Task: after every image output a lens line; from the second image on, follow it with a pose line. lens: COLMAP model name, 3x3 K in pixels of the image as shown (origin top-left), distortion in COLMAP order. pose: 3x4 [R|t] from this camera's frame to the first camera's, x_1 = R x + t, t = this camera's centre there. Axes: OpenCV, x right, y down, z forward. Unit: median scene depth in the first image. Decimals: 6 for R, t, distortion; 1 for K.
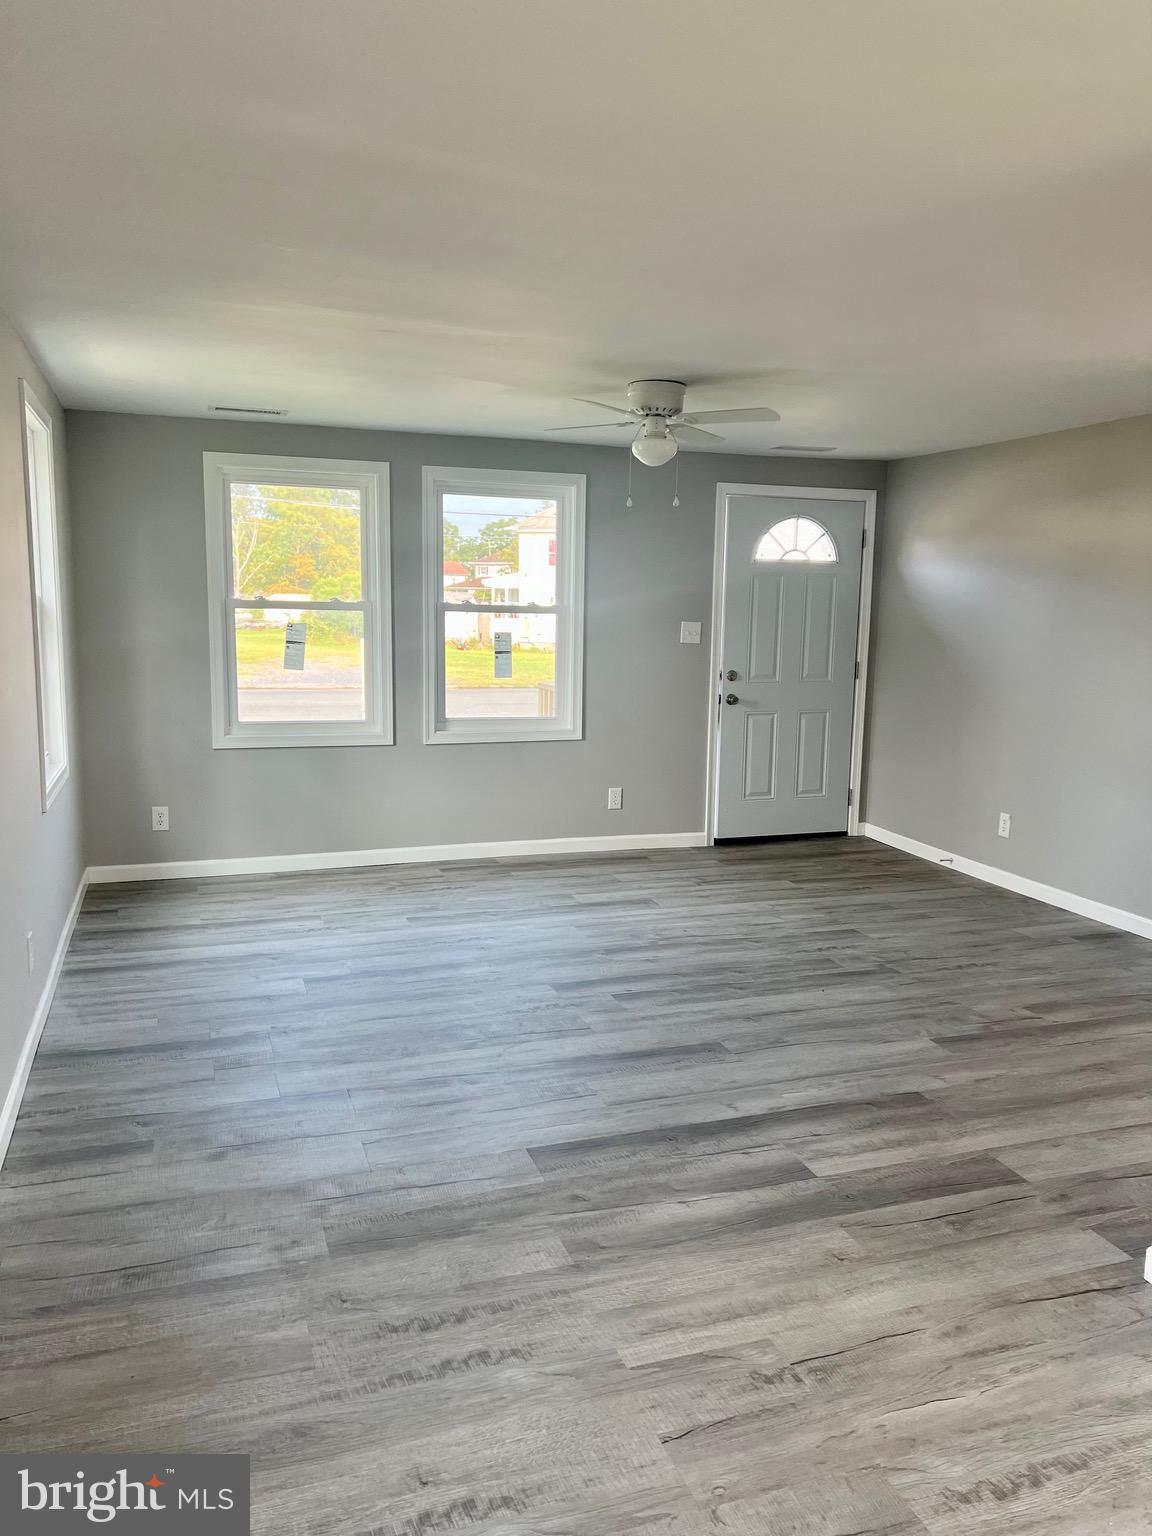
lens RADIAL K [[1158.6, 0, 578.1], [0, 1158.6, 773.9], [0, 0, 1]] dist [0.057603, -0.050586]
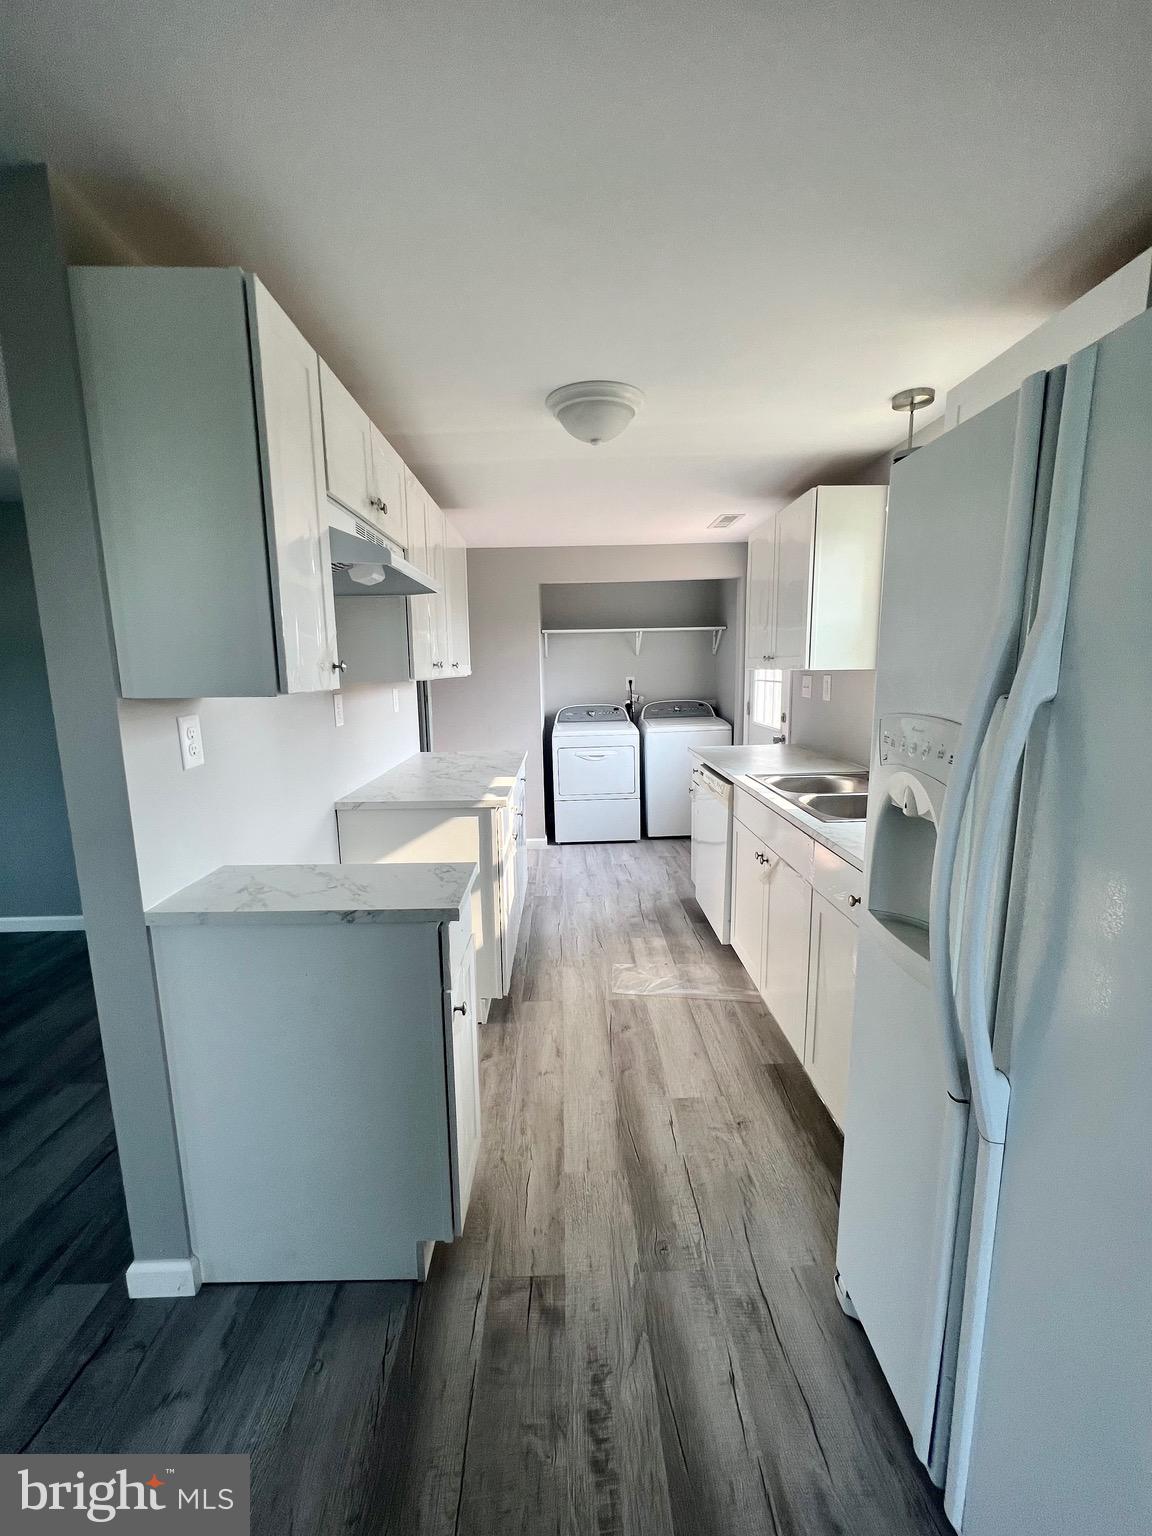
lens RADIAL K [[614.7, 0, 578.3], [0, 614.7, 768.6], [0, 0, 1]] dist [0.000883, 0.000450]
pose [[0.308251, -0.175440, 0.934988, 0.105963], [0.156373, 0.978823, 0.132111, -0.029713], [-0.938365, 0.105483, 0.329157, 0.241219]]
